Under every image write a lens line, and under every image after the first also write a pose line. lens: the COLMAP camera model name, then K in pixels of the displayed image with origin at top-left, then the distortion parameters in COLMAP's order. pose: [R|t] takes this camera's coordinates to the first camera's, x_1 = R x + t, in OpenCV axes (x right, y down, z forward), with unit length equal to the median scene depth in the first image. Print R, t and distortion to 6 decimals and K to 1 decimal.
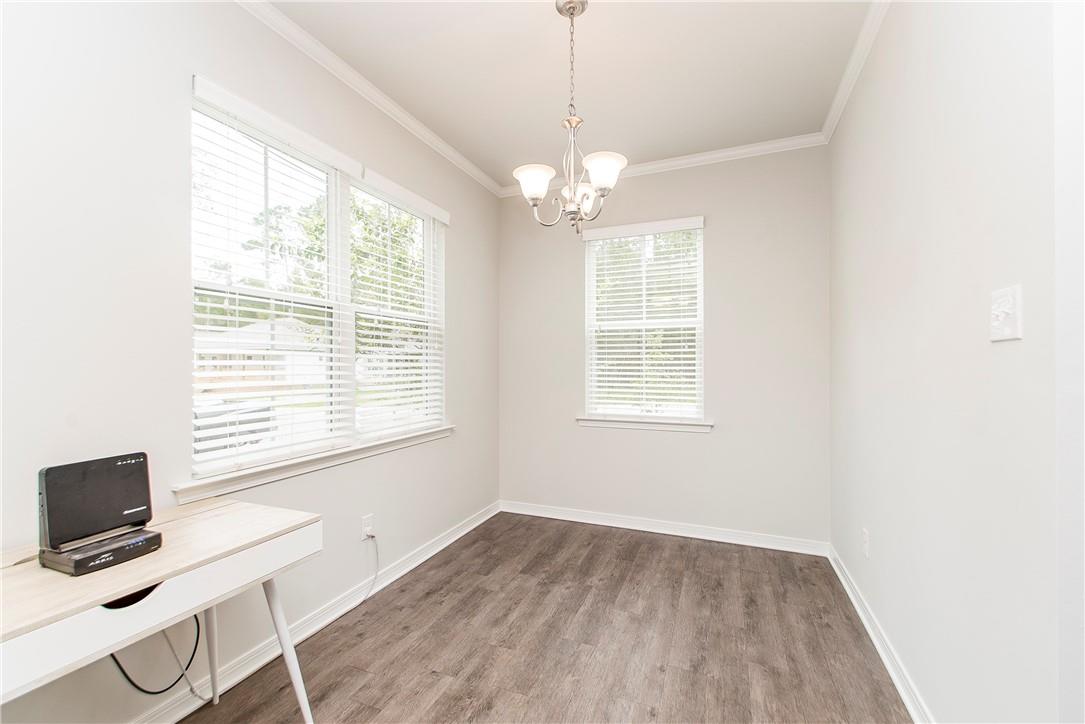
lens RADIAL K [[455.5, 0, 539.5], [0, 455.5, 364.2], [0, 0, 1]] dist [0.014227, -0.005897]
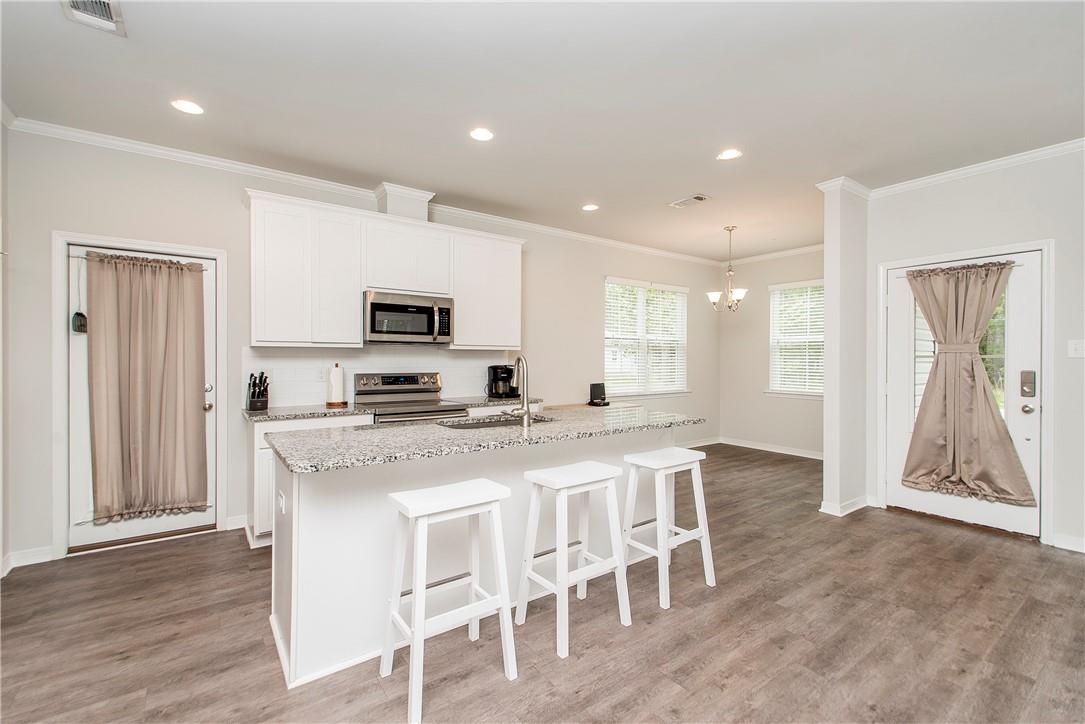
lens RADIAL K [[467.1, 0, 525.5], [0, 467.1, 358.8], [0, 0, 1]] dist [0.021228, -0.010220]
pose [[0.843912, 0.006680, -0.536441, 0.401443], [-0.003646, 0.999971, 0.006717, -0.026170], [0.536470, -0.003713, 0.843911, -1.469666]]
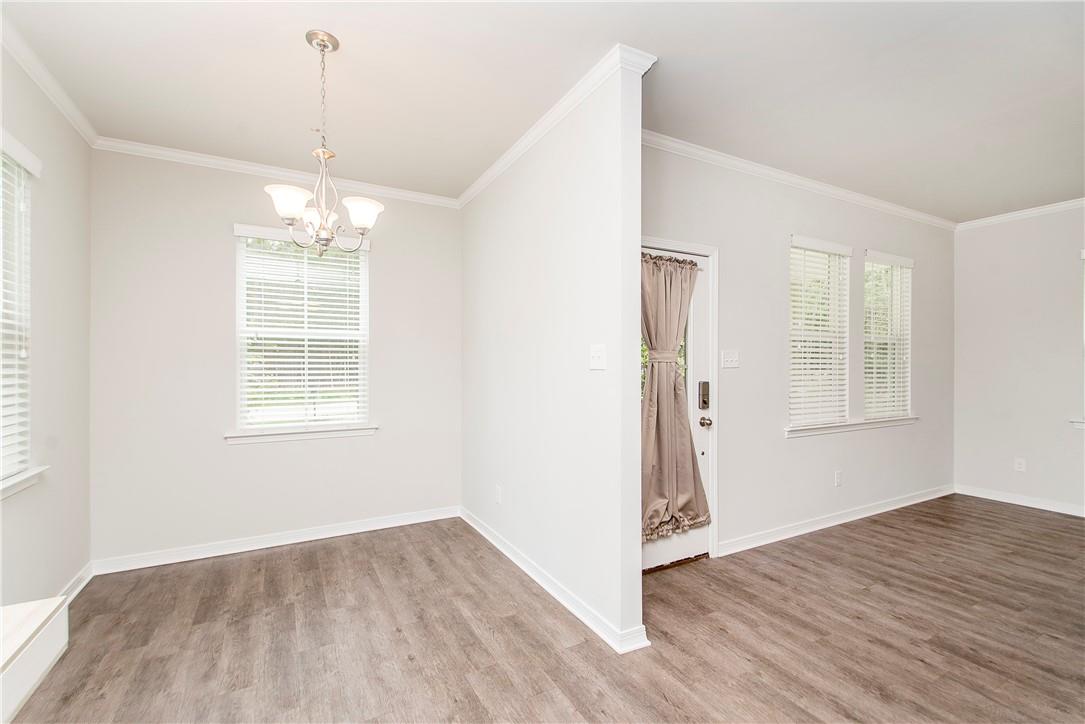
lens RADIAL K [[473.3, 0, 542.5], [0, 473.3, 362.0], [0, 0, 1]] dist [0.022817, -0.013149]
pose [[0.619158, 0.005002, 0.785251, -0.363582], [-0.004576, 0.999986, -0.002762, -0.034574], [-0.785253, -0.001883, 0.619172, -0.062511]]
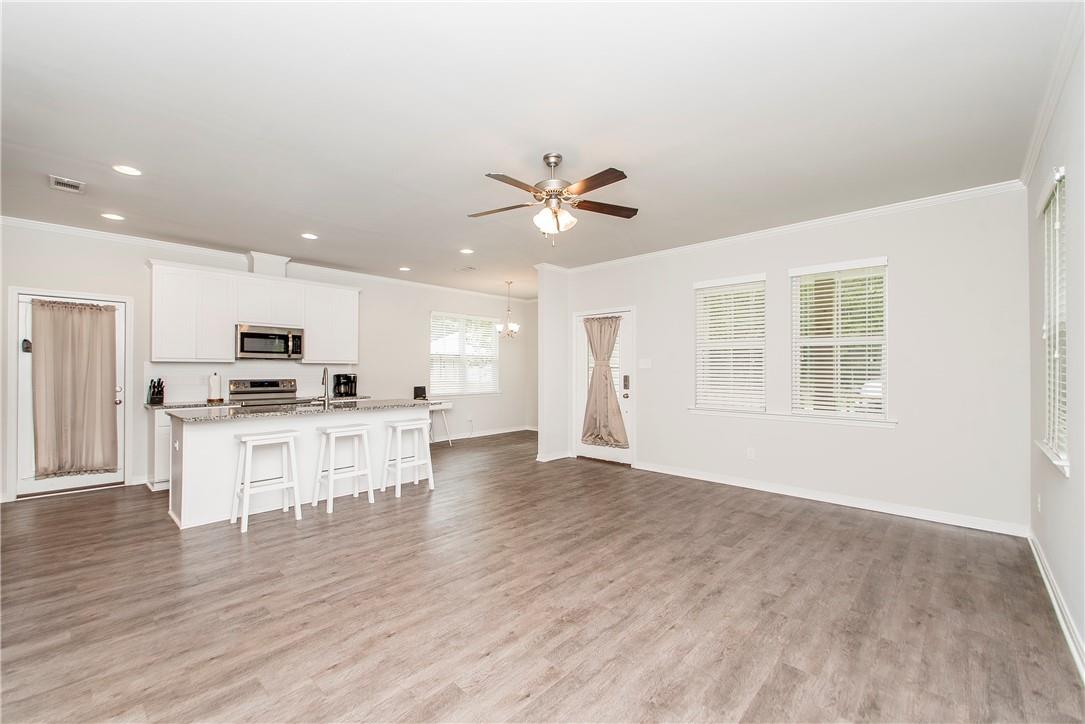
lens RADIAL K [[450.3, 0, 518.9], [0, 450.3, 363.9], [0, 0, 1]] dist [0.013410, -0.006124]
pose [[0.926749, 0.000079, -0.375680, 1.232353], [-0.002794, 0.999974, -0.006682, -0.030292], [0.375670, 0.007242, 0.926725, -1.980661]]
